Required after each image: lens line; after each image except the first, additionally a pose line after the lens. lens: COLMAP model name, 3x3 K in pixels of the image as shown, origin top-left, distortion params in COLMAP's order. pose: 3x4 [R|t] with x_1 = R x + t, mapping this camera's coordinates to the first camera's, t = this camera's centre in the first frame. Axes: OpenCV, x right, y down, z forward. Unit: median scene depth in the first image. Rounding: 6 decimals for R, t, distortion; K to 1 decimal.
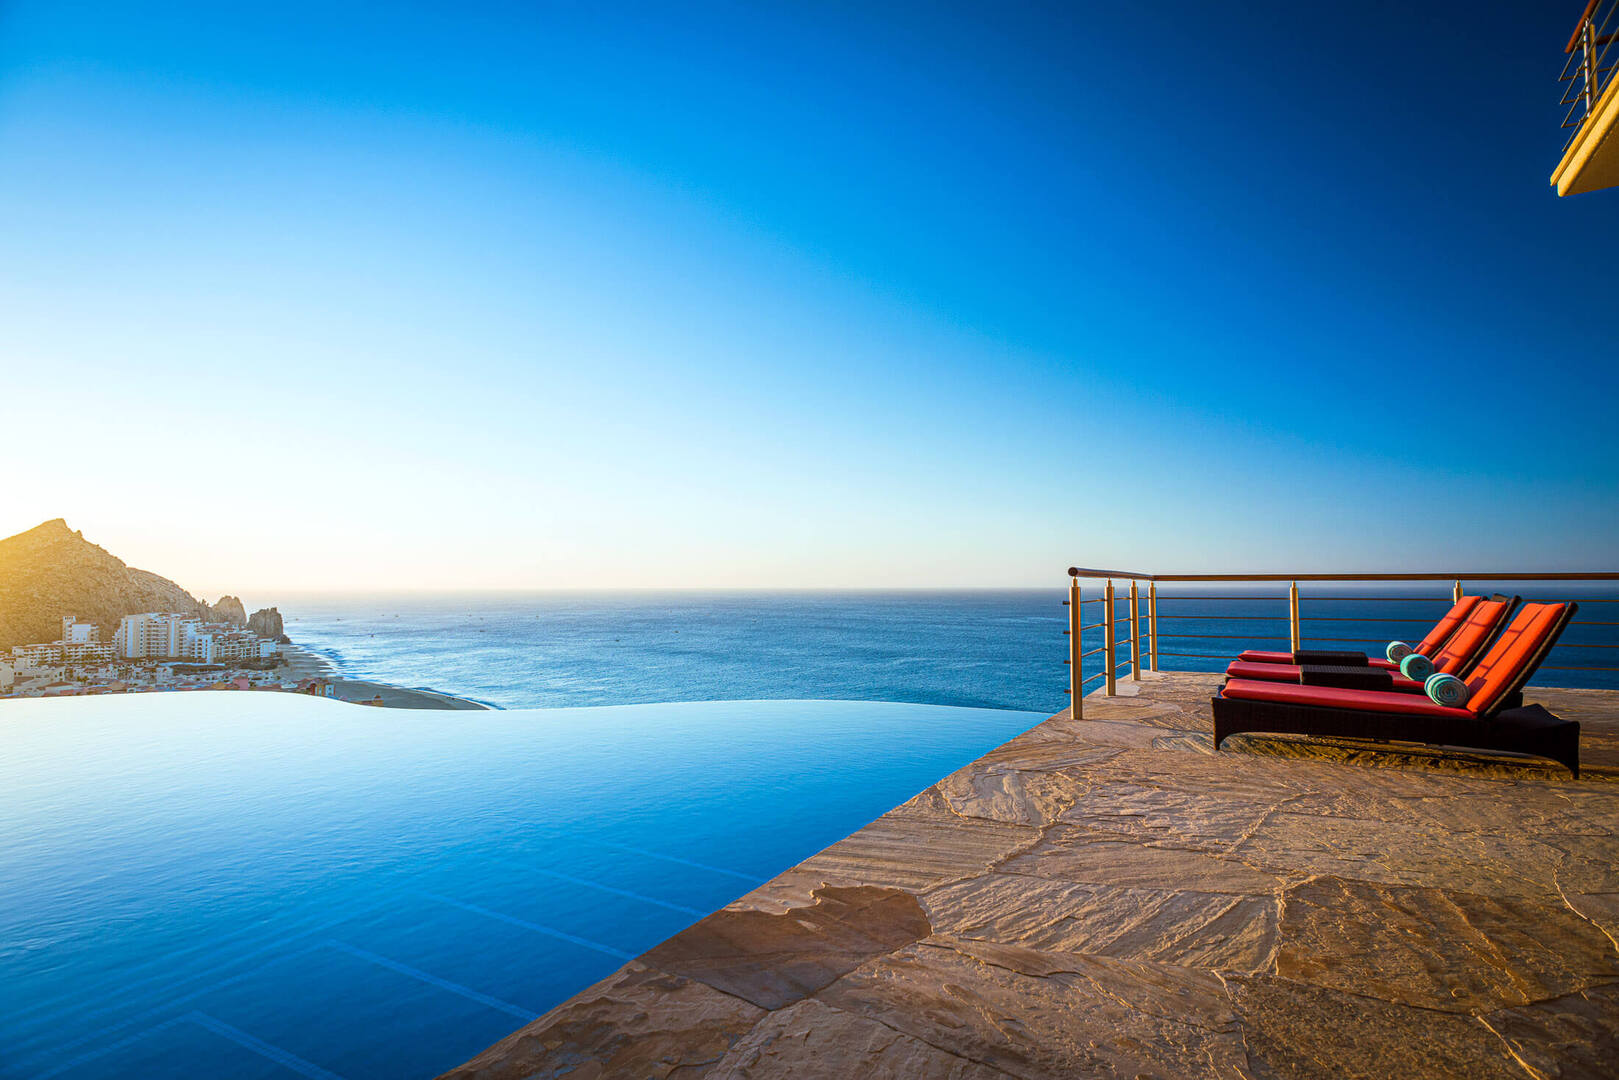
lens RADIAL K [[891.9, 0, 810.9], [0, 891.9, 535.6], [0, 0, 1]] dist [0.003789, -0.000860]
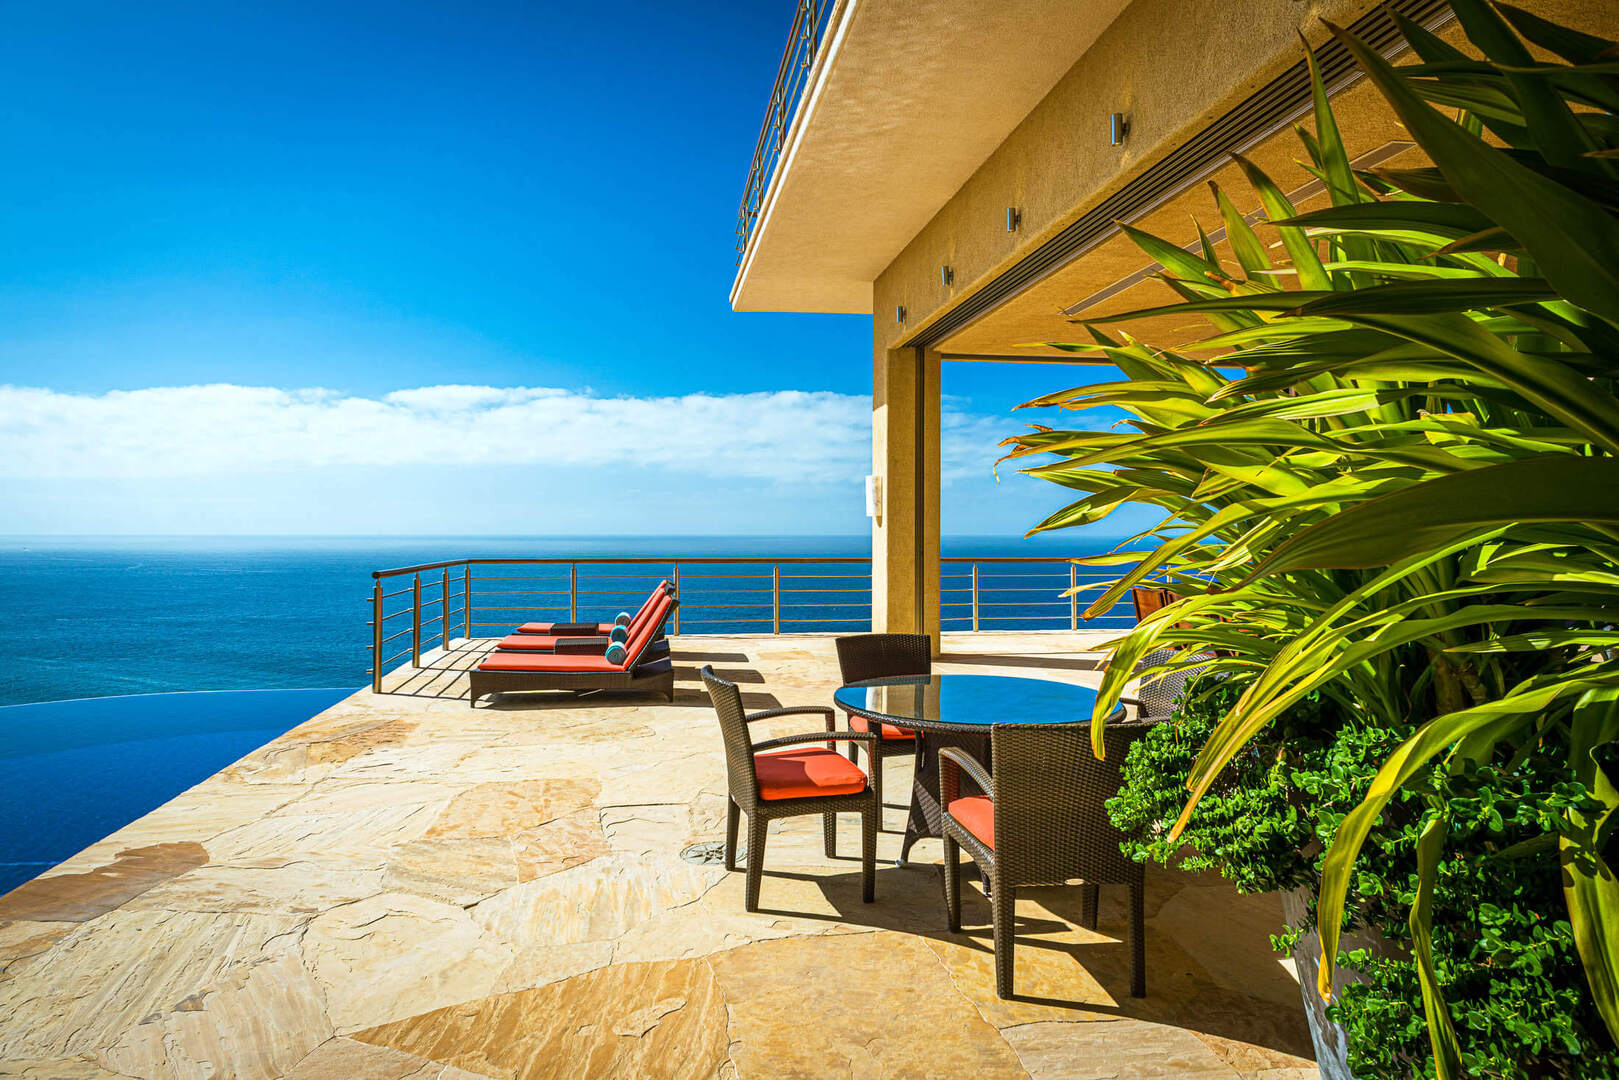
lens RADIAL K [[891.9, 0, 810.9], [0, 891.9, 535.6], [0, 0, 1]] dist [0.003789, -0.000860]
pose [[0.780714, 0.004869, 0.624870, -0.024995], [-0.044038, 0.997912, 0.047246, -0.247284], [-0.623335, -0.064404, 0.779298, -0.840532]]
